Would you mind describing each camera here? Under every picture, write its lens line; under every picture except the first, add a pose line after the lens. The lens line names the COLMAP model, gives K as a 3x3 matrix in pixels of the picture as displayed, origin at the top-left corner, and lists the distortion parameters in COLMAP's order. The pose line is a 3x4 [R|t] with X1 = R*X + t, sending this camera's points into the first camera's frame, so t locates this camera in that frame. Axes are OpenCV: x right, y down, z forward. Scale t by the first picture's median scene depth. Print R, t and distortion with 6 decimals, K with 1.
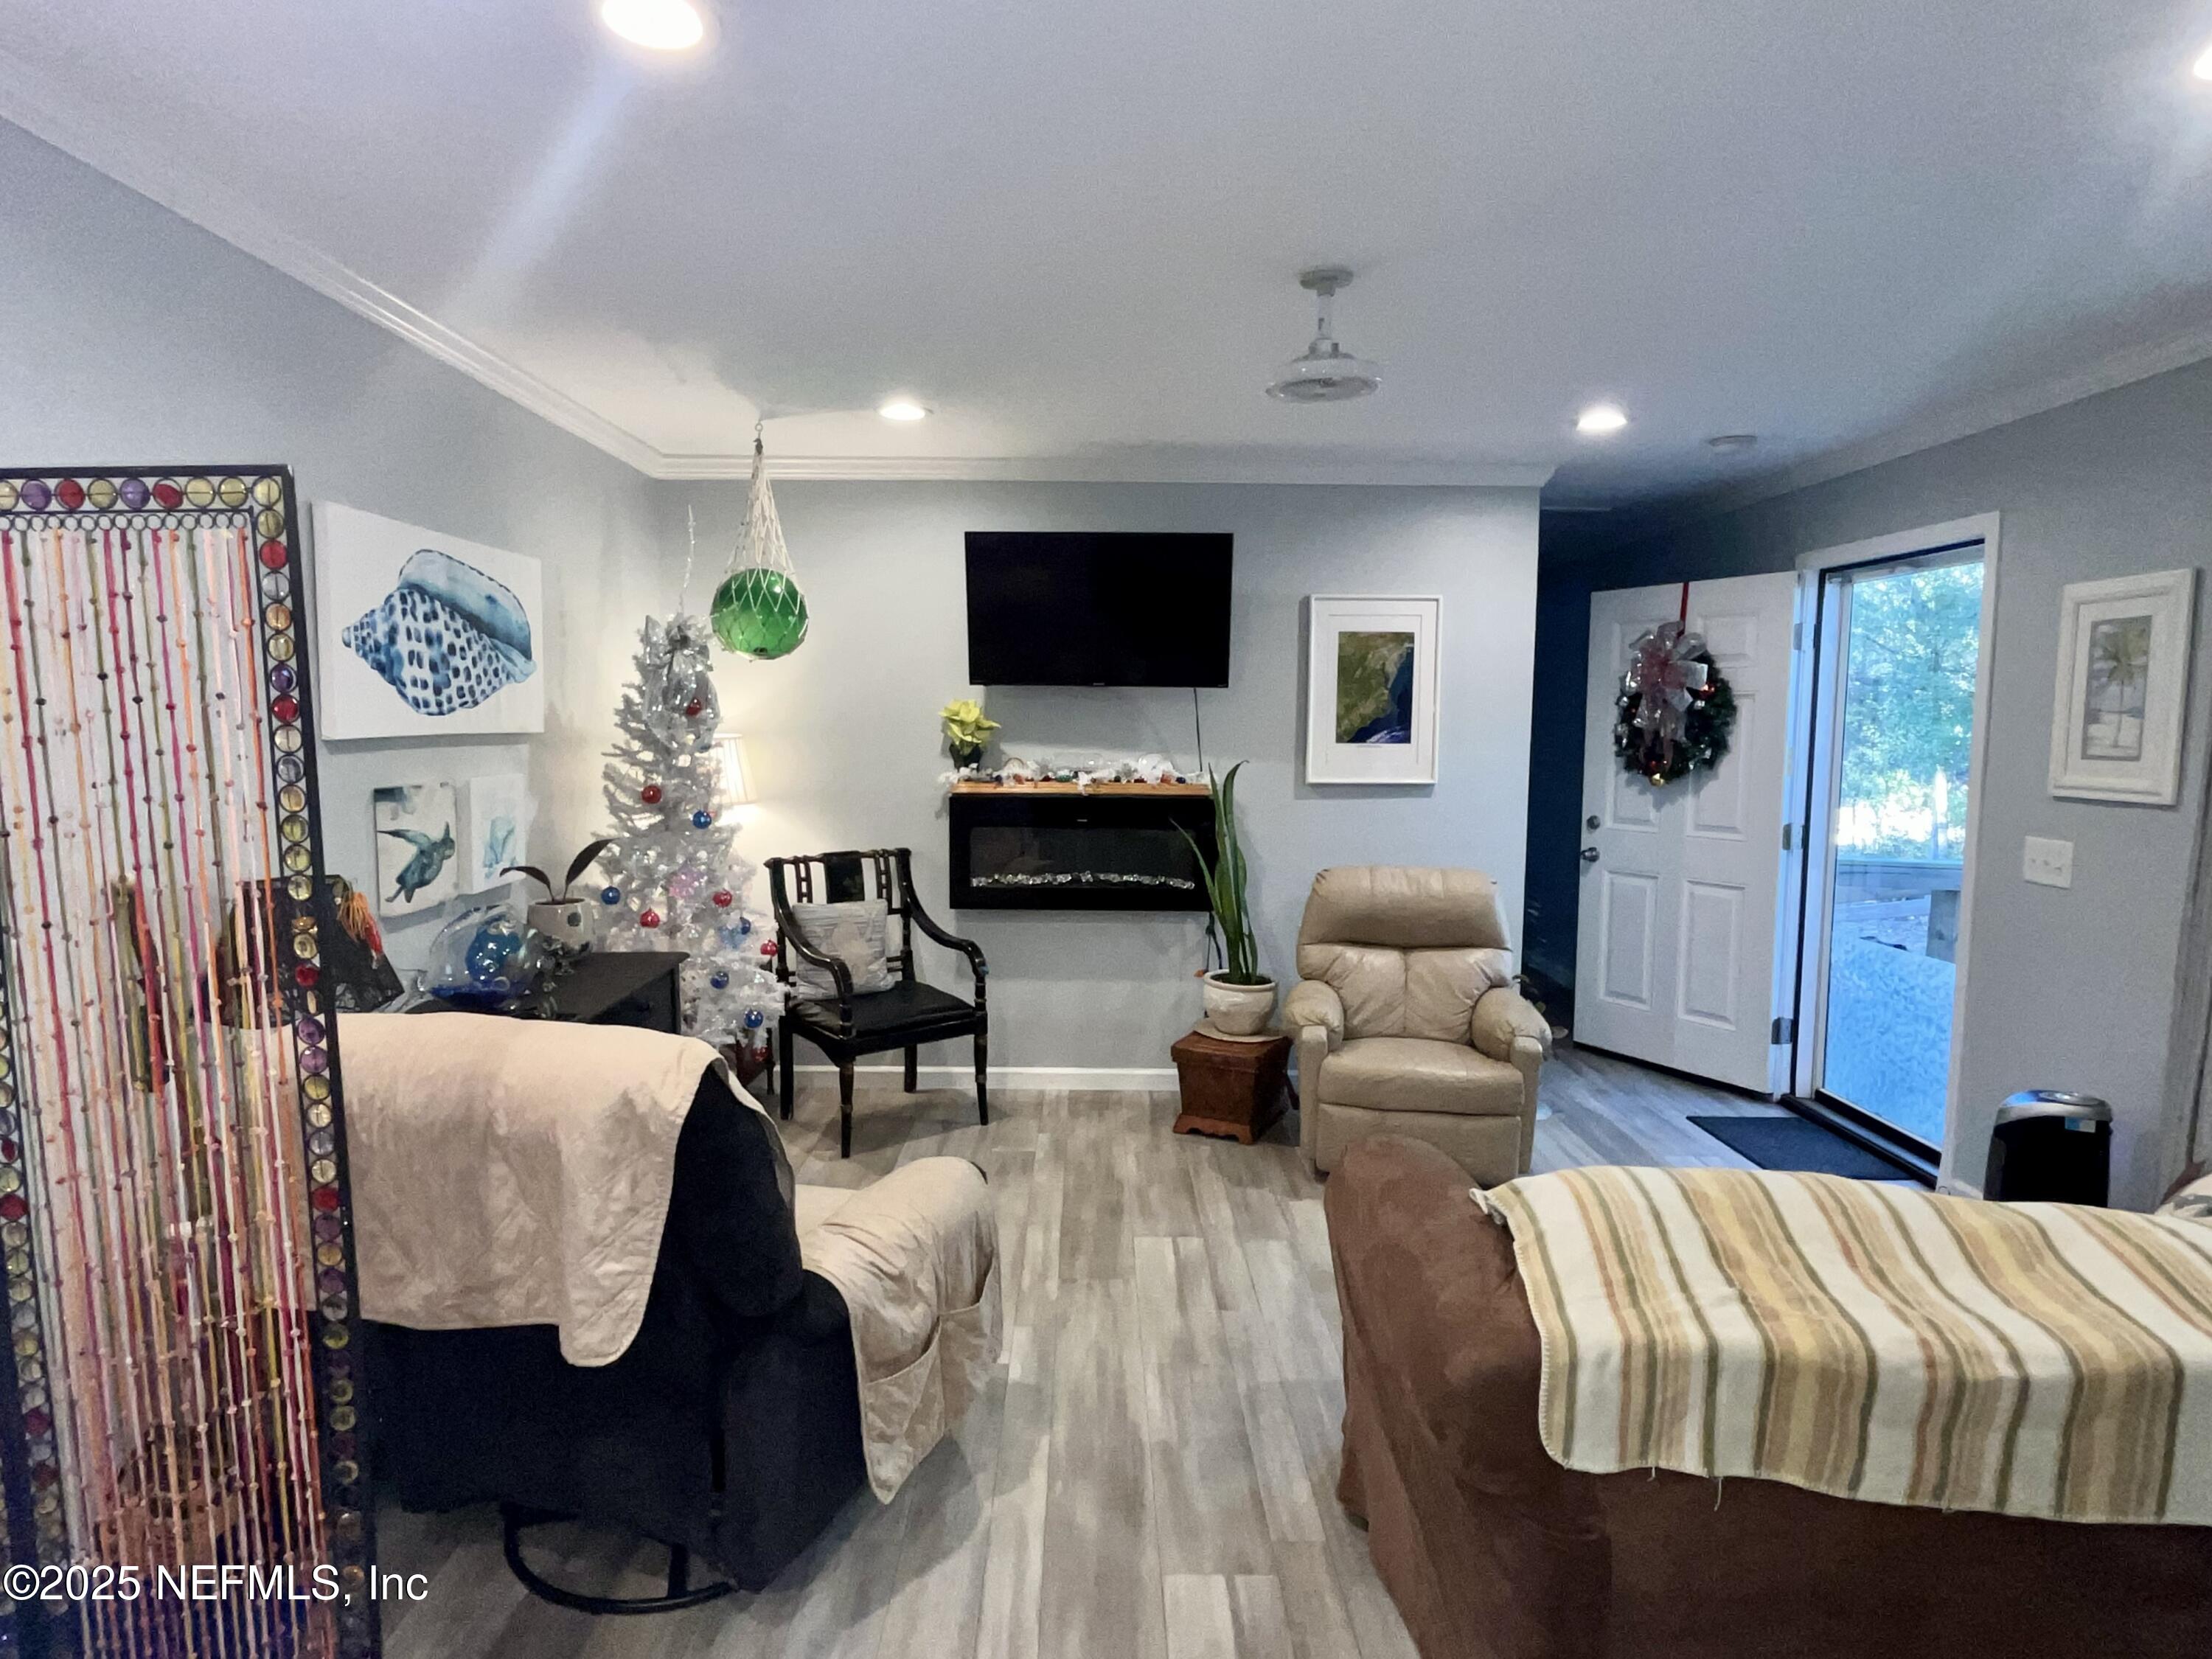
lens RADIAL K [[1220.1, 0, 1103.8], [0, 1220.1, 831.6], [0, 0, 1]] dist [0.000273, -0.000662]
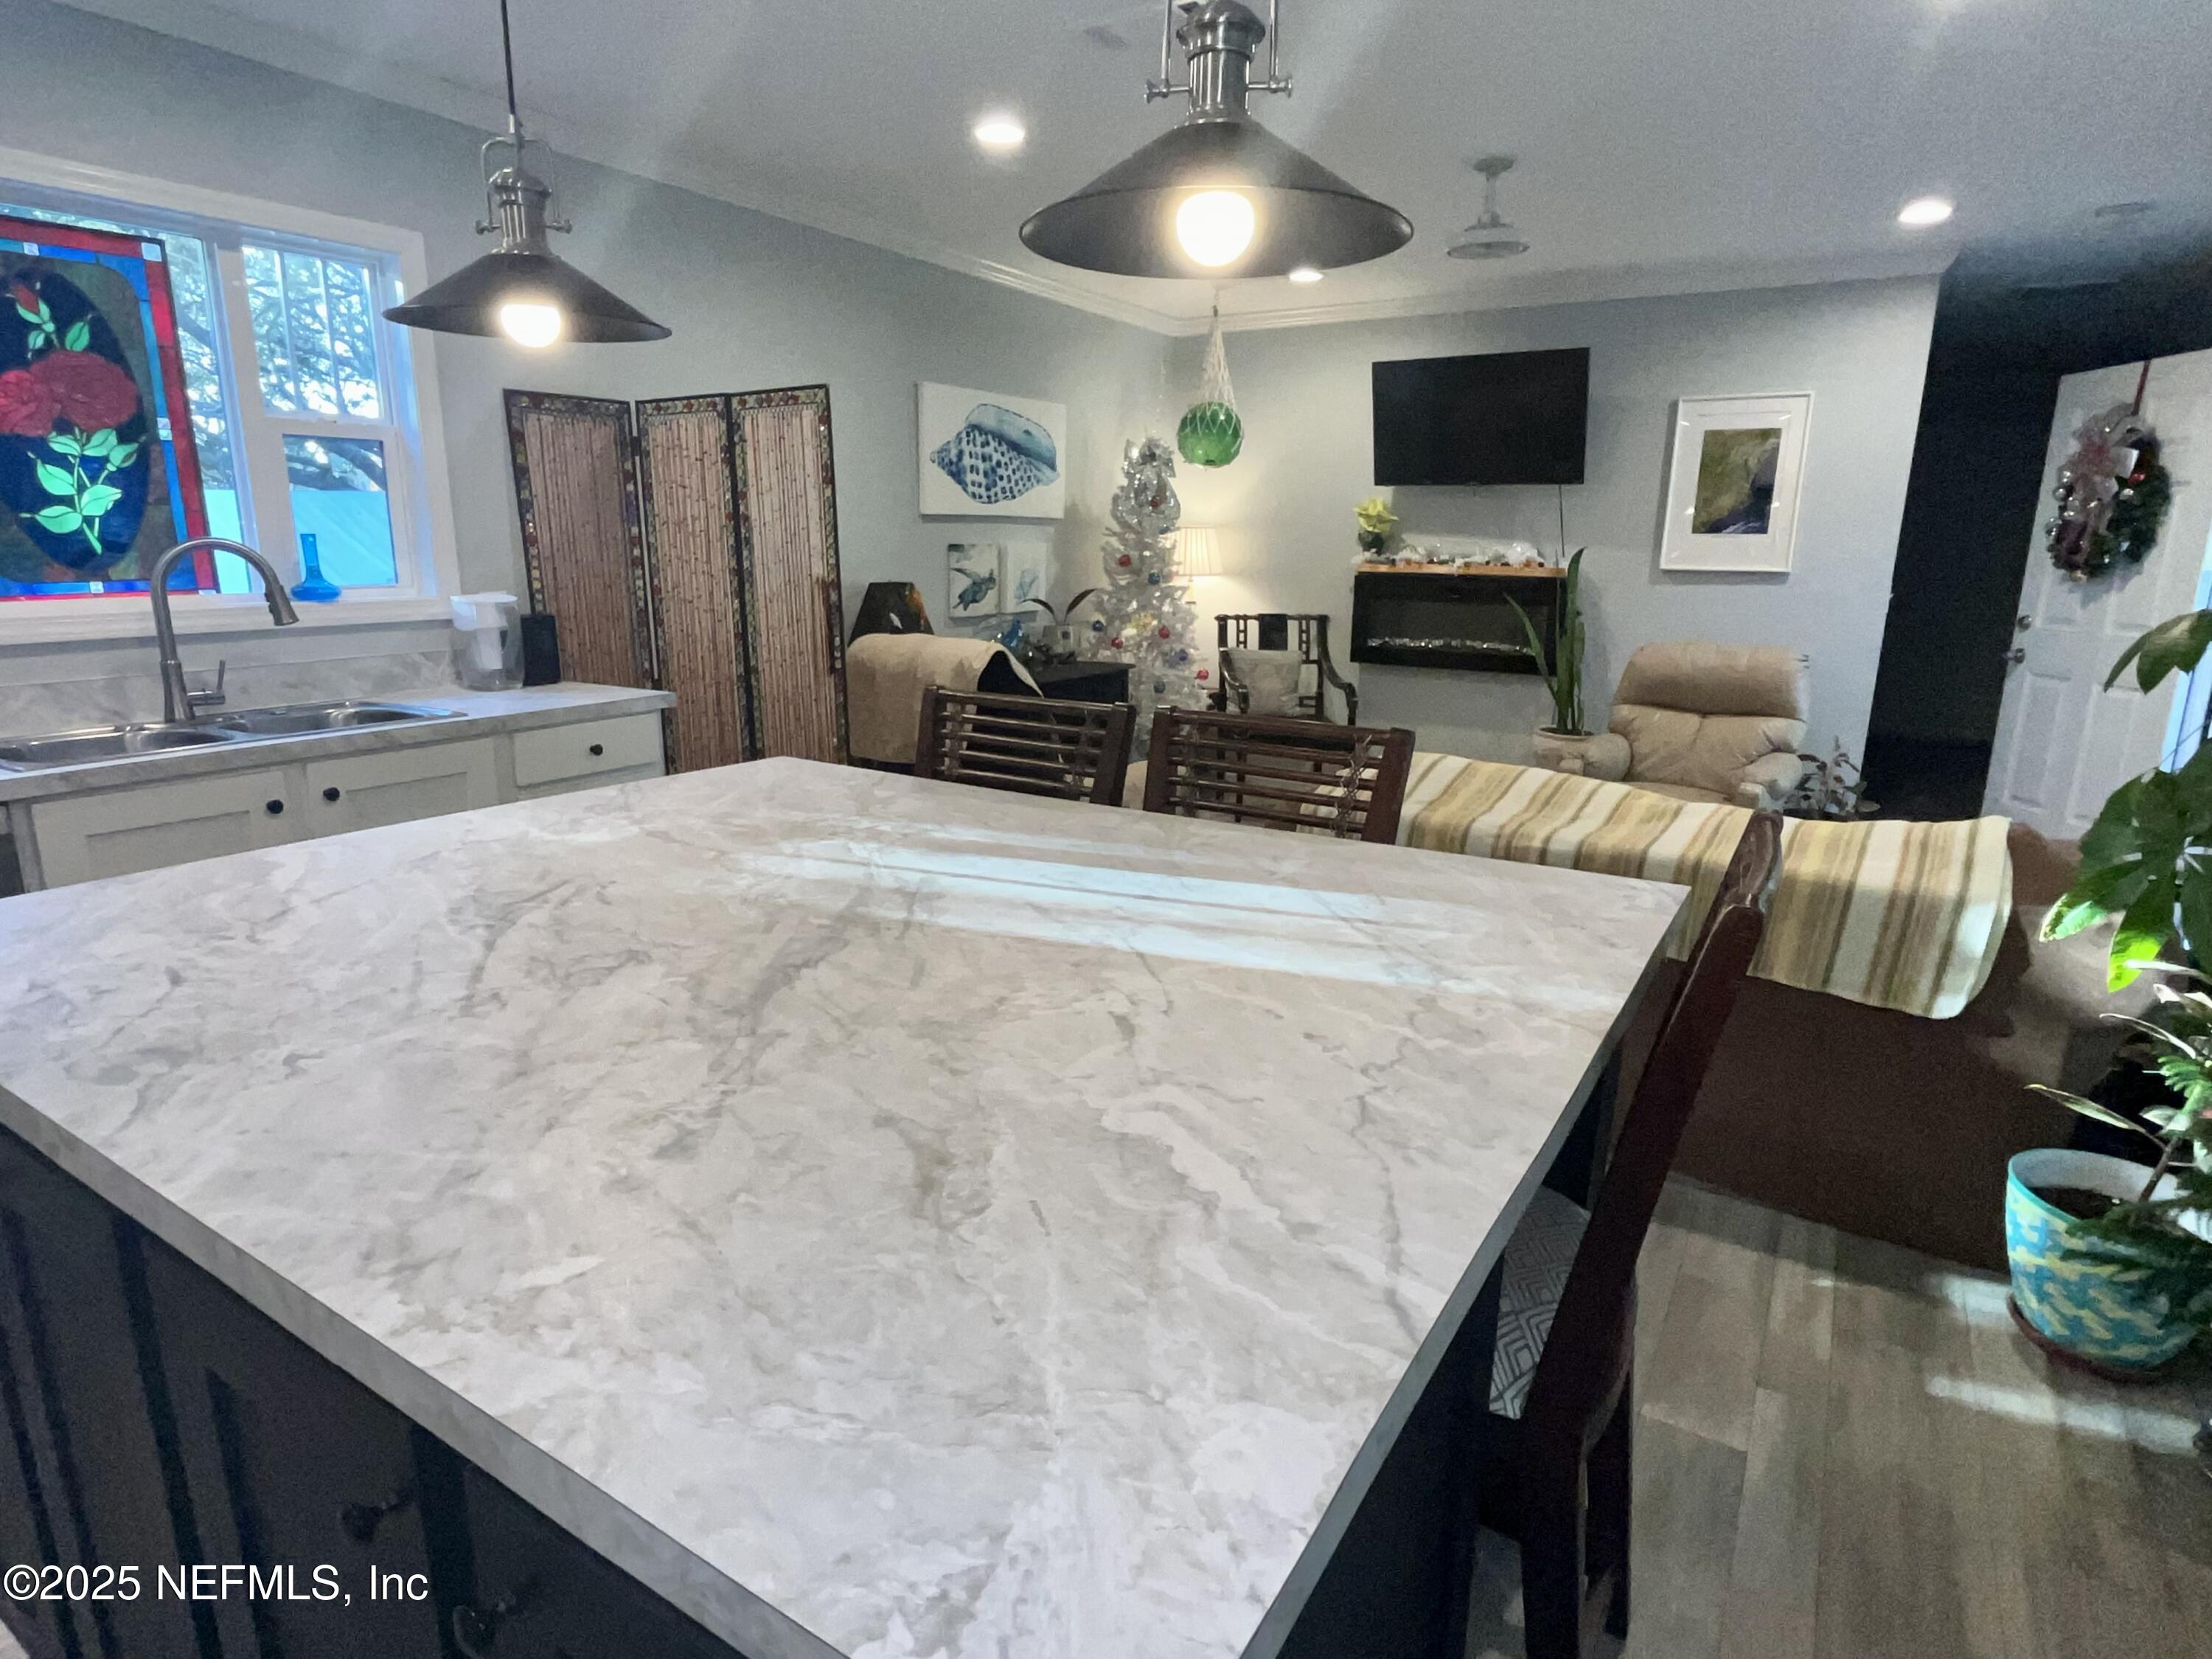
lens RADIAL K [[1220.1, 0, 1095.5], [0, 1220.1, 829.7], [0, 0, 1]] dist [0.000273, -0.000662]
pose [[0.842597, 0.129052, -0.522853, 0.371202], [-0.057155, 0.986810, 0.151459, 0.061310], [0.535502, -0.097735, 0.838859, -0.279231]]
